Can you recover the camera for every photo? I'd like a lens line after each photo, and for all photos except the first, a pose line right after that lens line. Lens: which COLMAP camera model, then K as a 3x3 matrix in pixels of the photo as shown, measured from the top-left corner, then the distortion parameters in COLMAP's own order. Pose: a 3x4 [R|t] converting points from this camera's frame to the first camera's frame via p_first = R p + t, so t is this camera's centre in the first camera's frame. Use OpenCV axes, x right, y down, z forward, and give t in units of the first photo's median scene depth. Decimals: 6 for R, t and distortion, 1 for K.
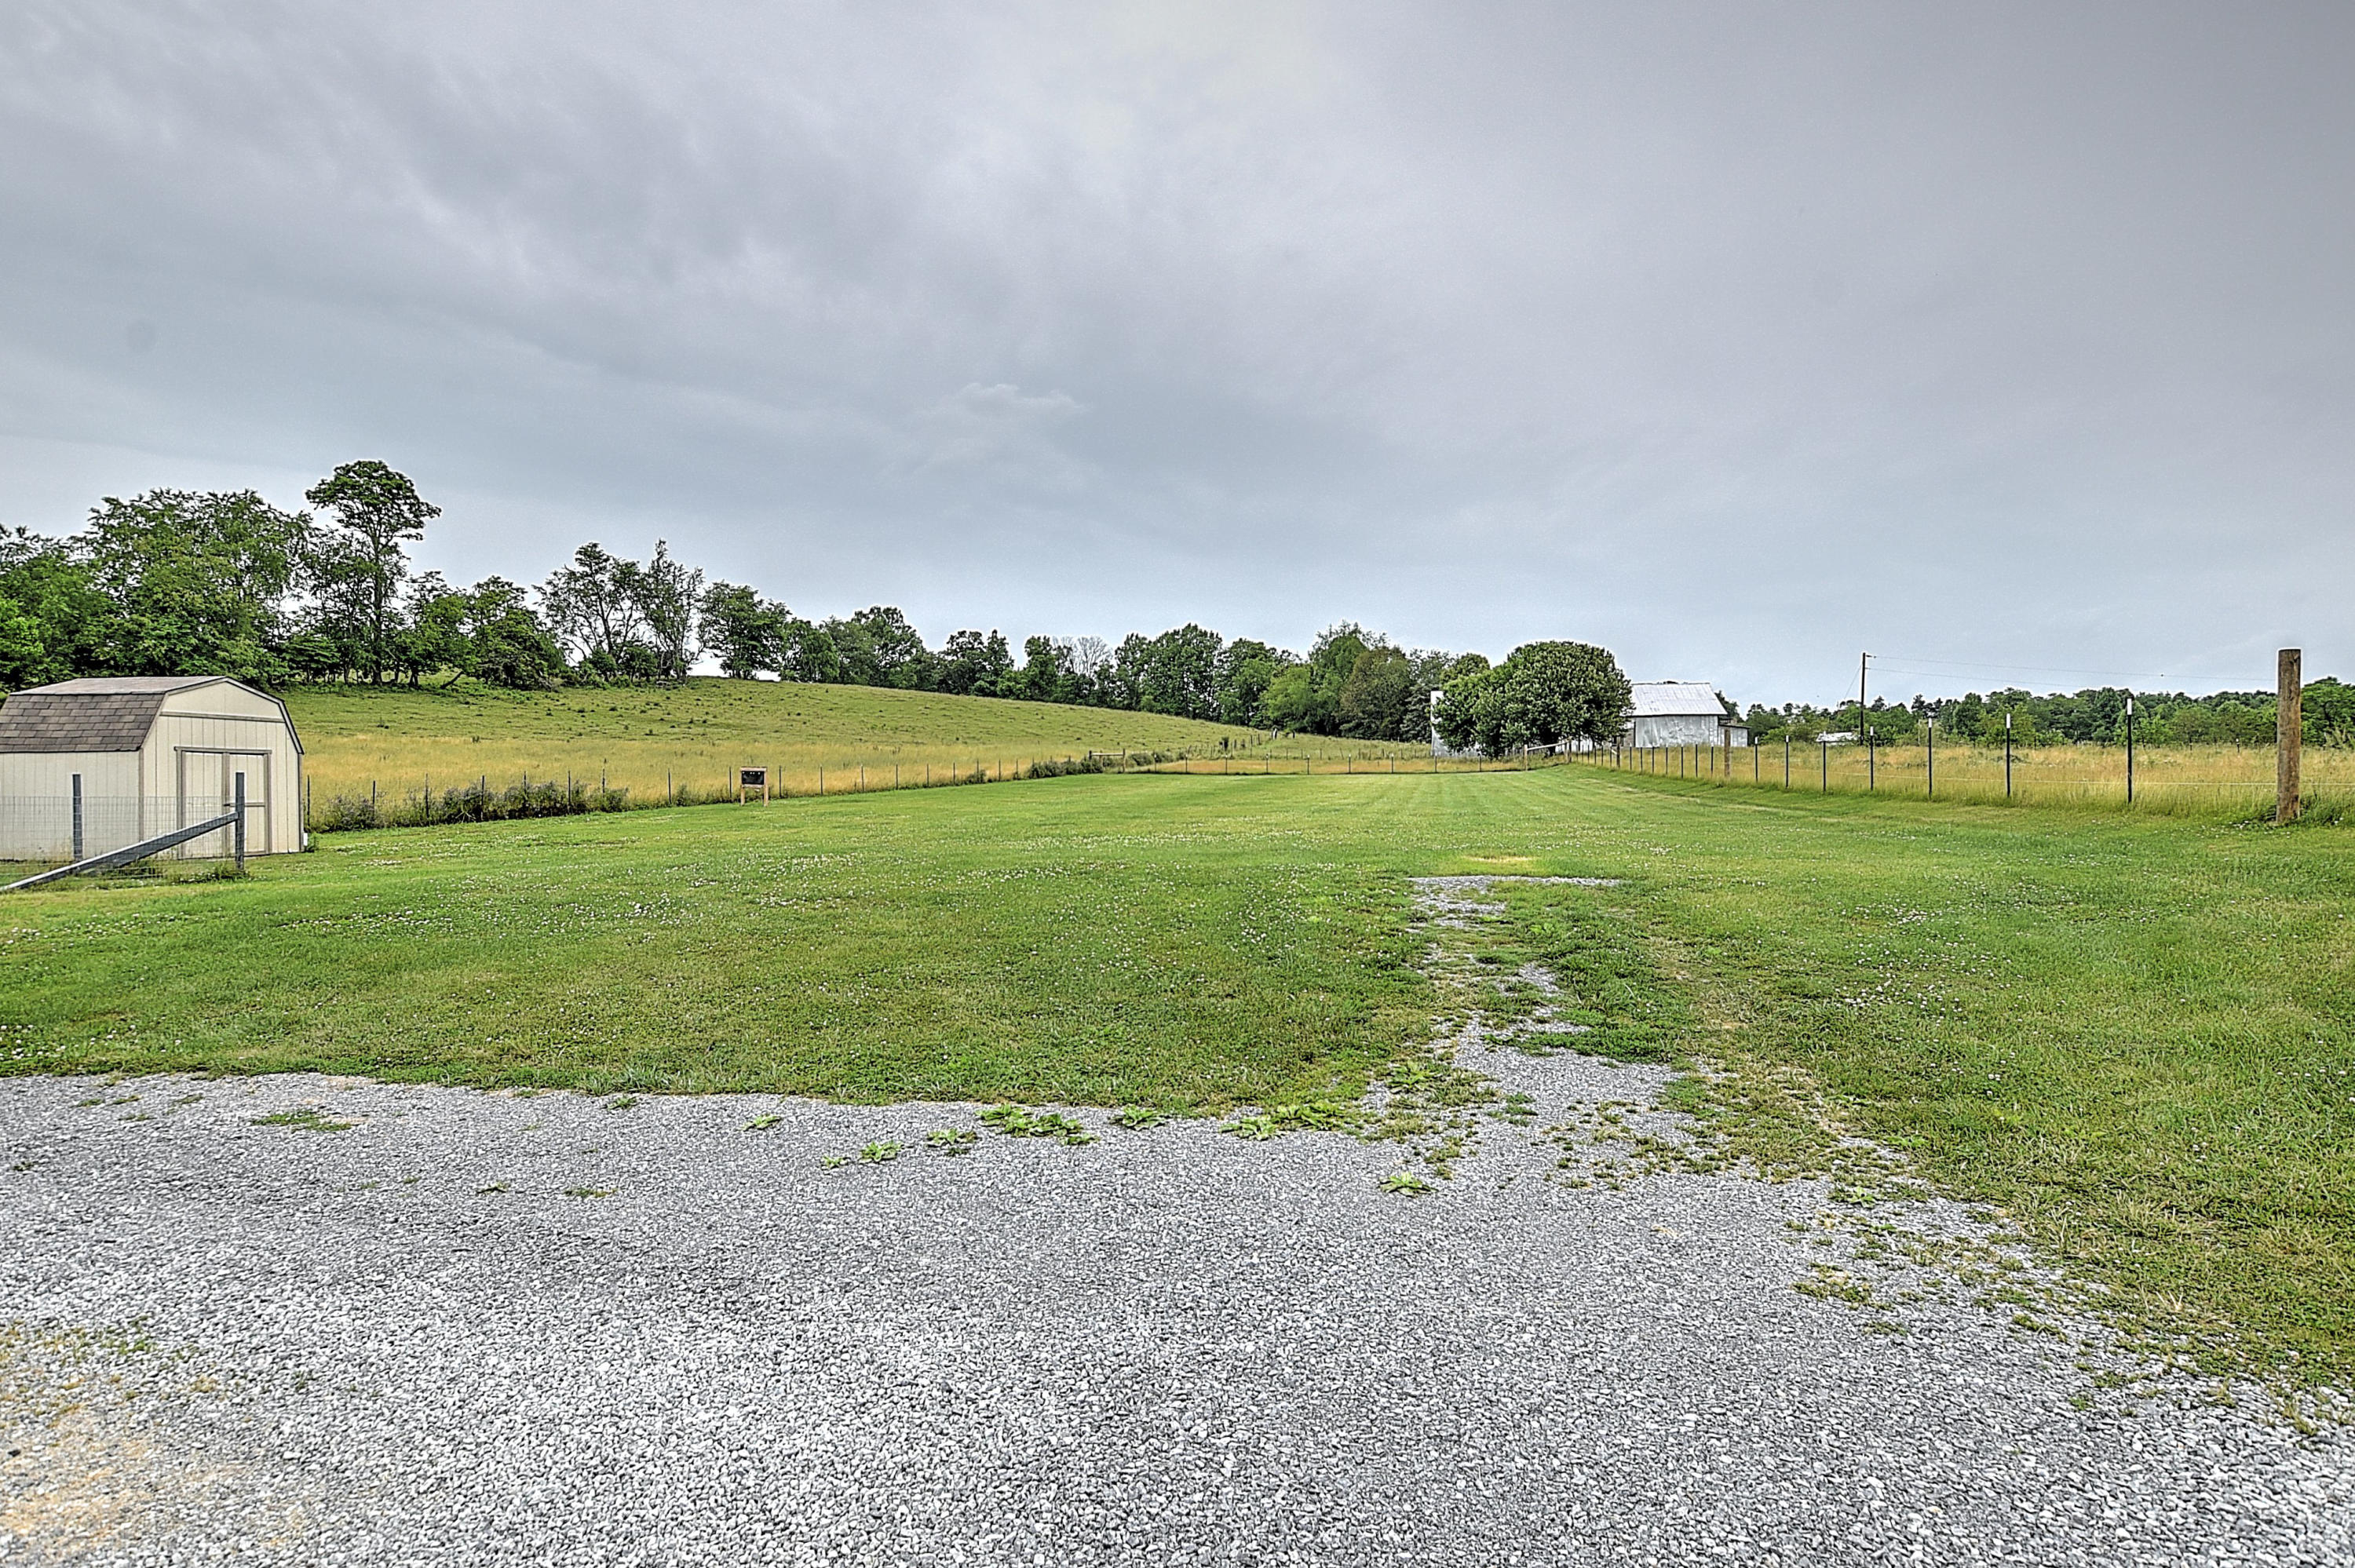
lens RADIAL K [[1184.5, 0, 1162.4], [0, 1184.5, 793.4], [0, 0, 1]] dist [-0.010949, 0.003706]
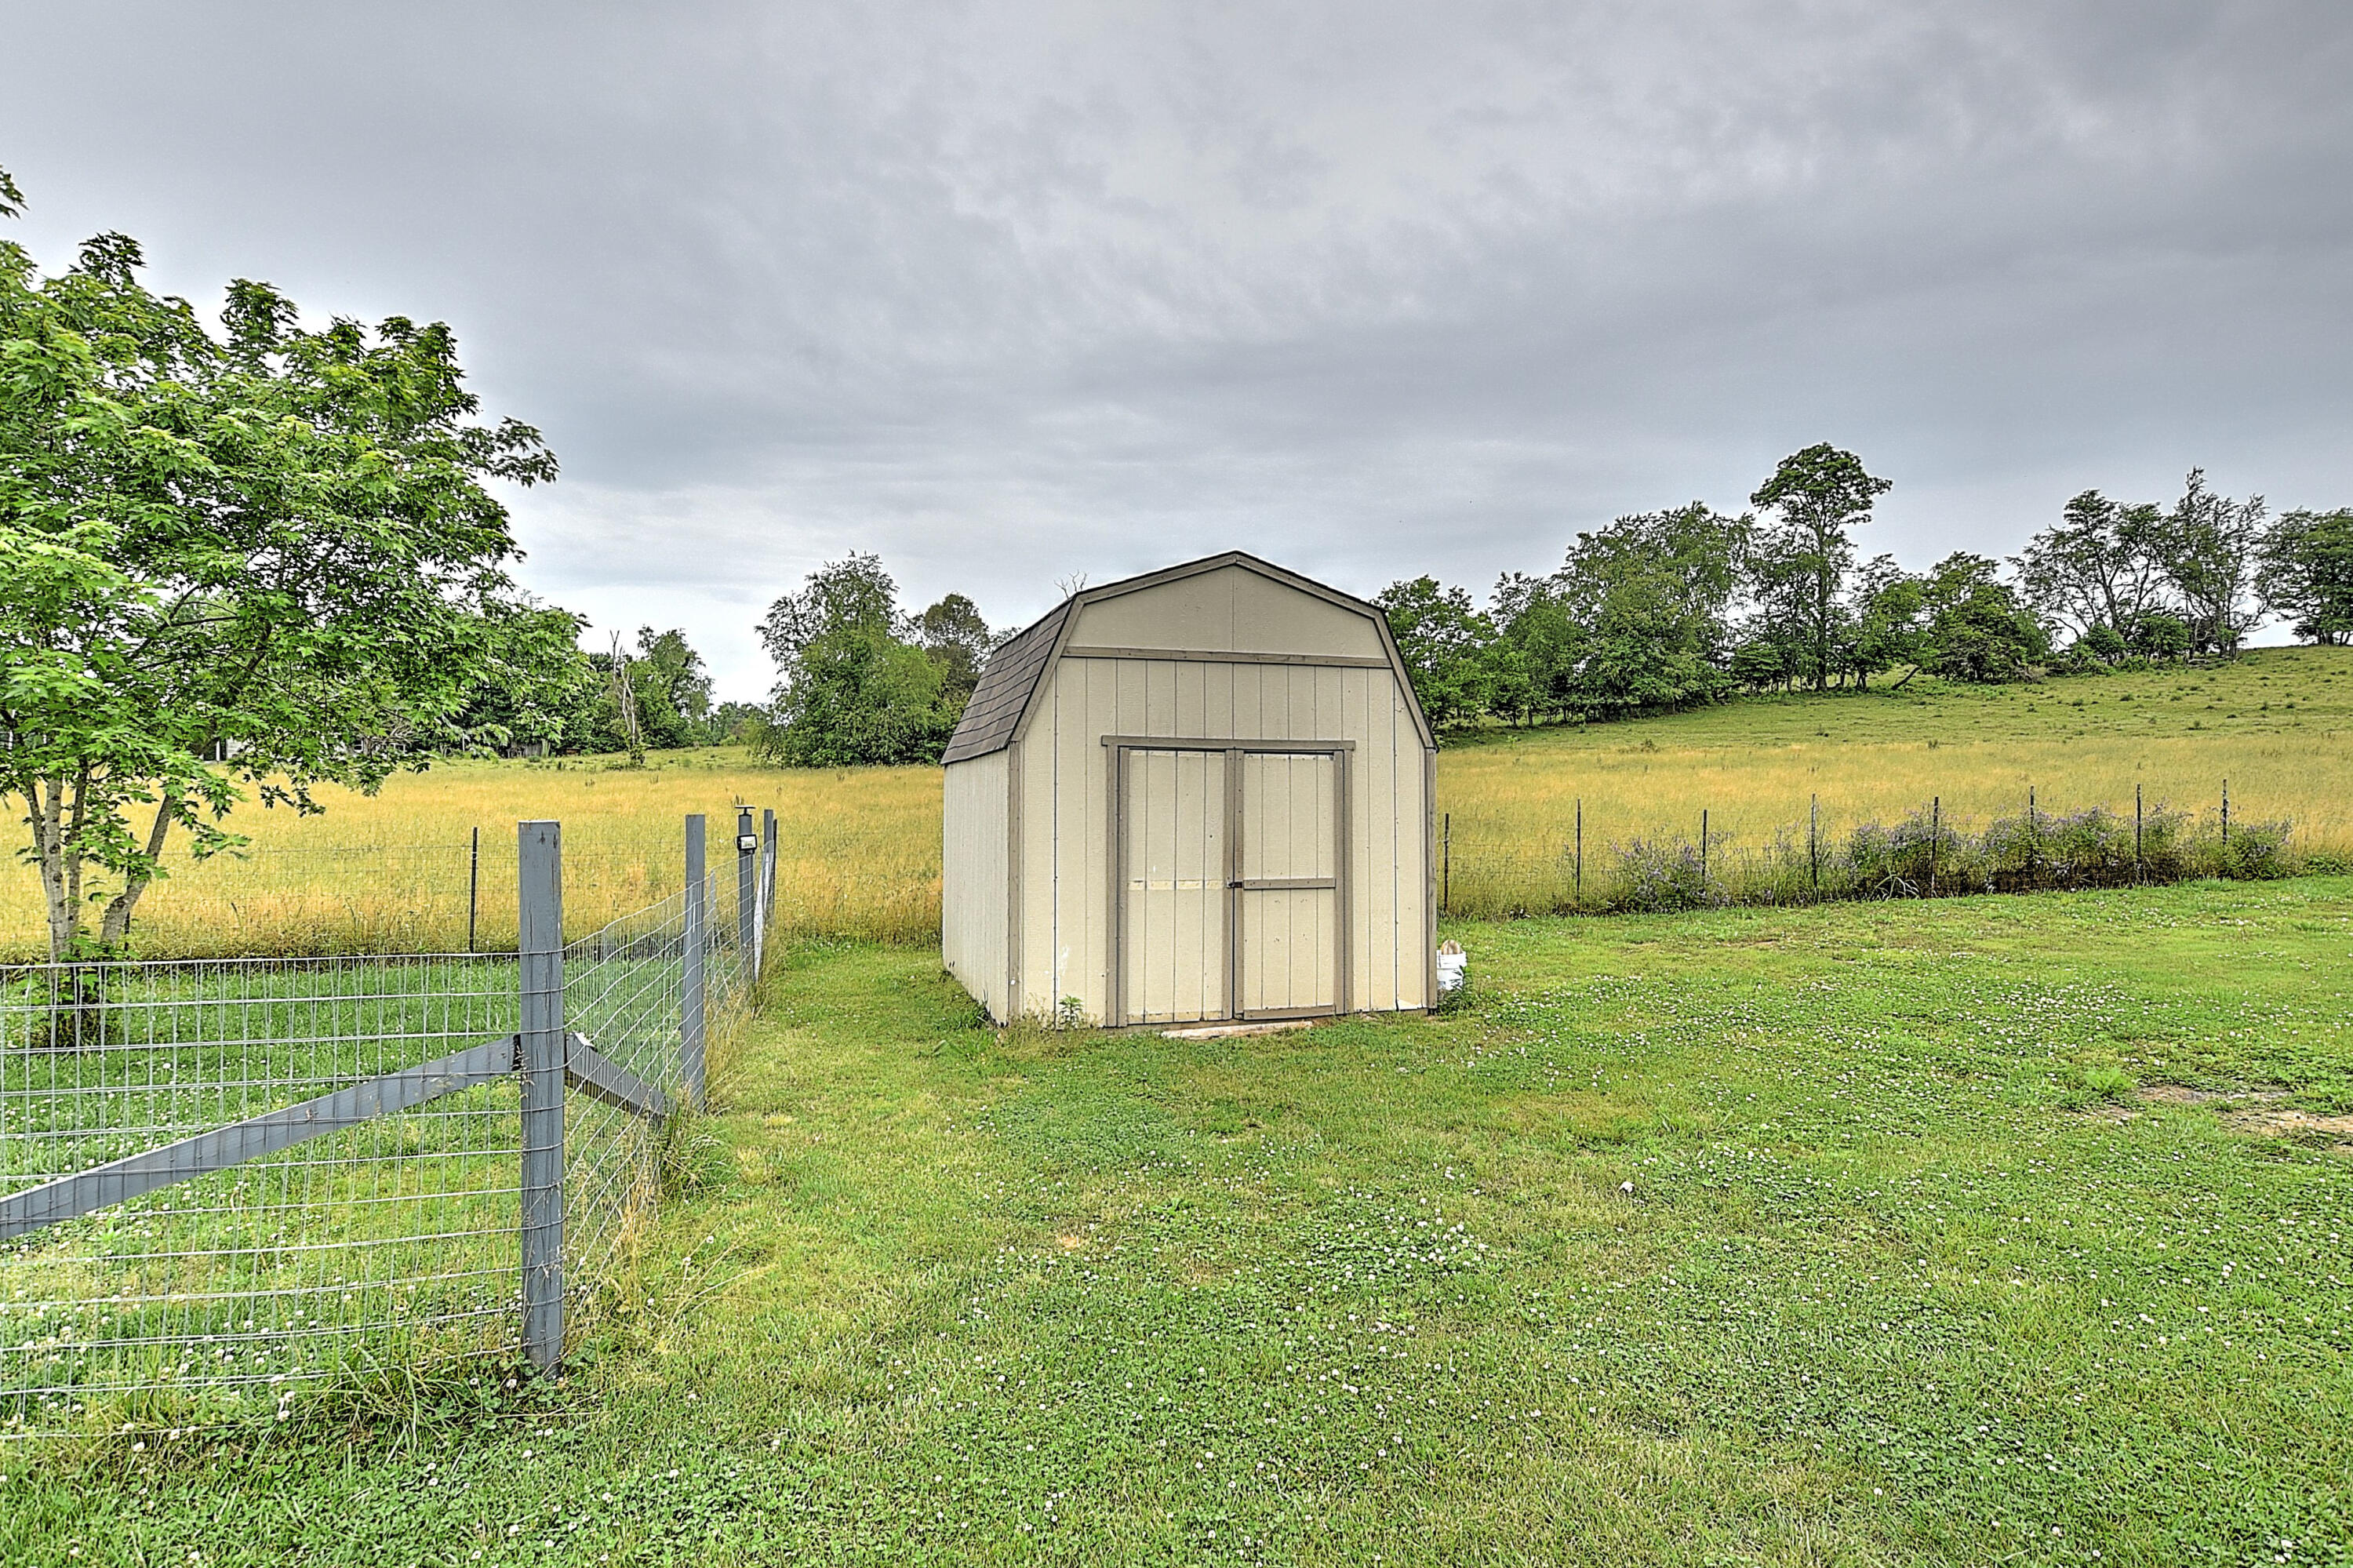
lens RADIAL K [[1183.7, 0, 1156.2], [0, 1183.7, 797.1], [0, 0, 1]] dist [-0.010949, 0.003706]
pose [[0.443561, -0.001769, -0.896242, -0.080028], [-0.005549, 0.999973, -0.004721, -0.003015], [0.896227, 0.007067, 0.443540, 0.140589]]
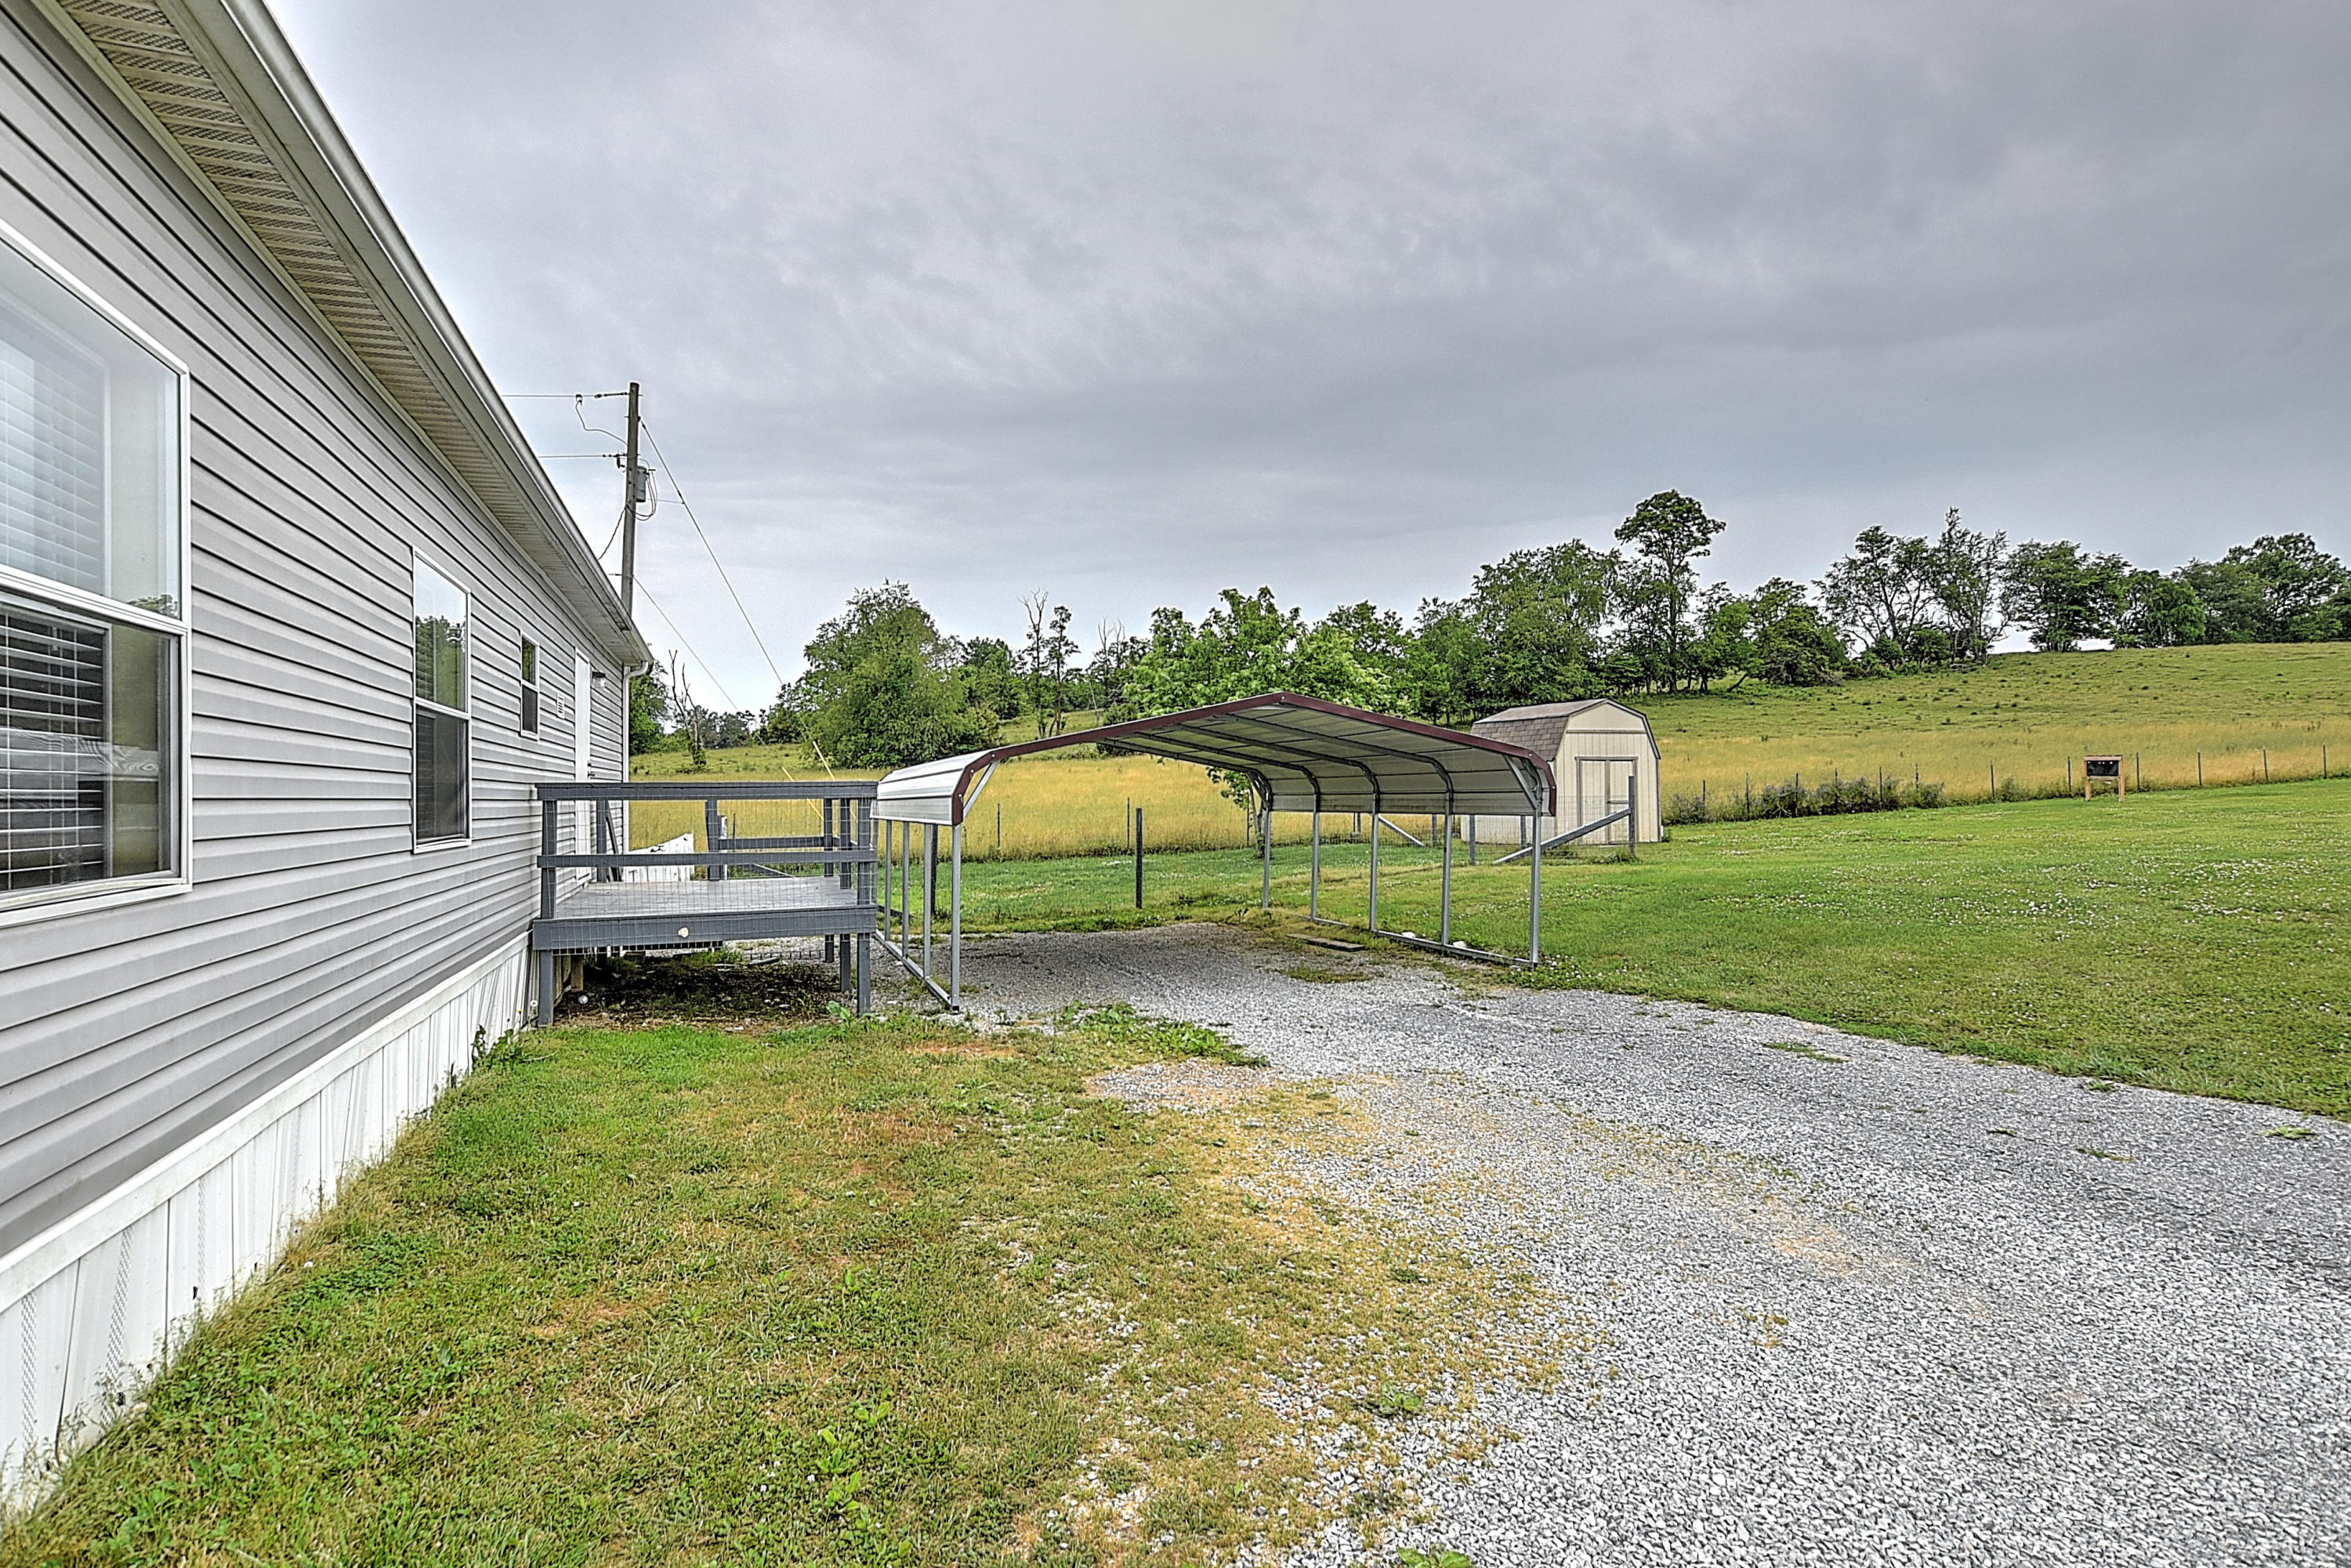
lens RADIAL K [[1182.6, 0, 1155.4], [0, 1182.6, 797.0], [0, 0, 1]] dist [-0.010949, 0.003706]
pose [[0.545196, -0.006495, -0.838283, -0.001921], [0.011974, 0.999928, 0.000040, -0.000254], [0.838223, -0.010059, 0.545235, -0.013830]]
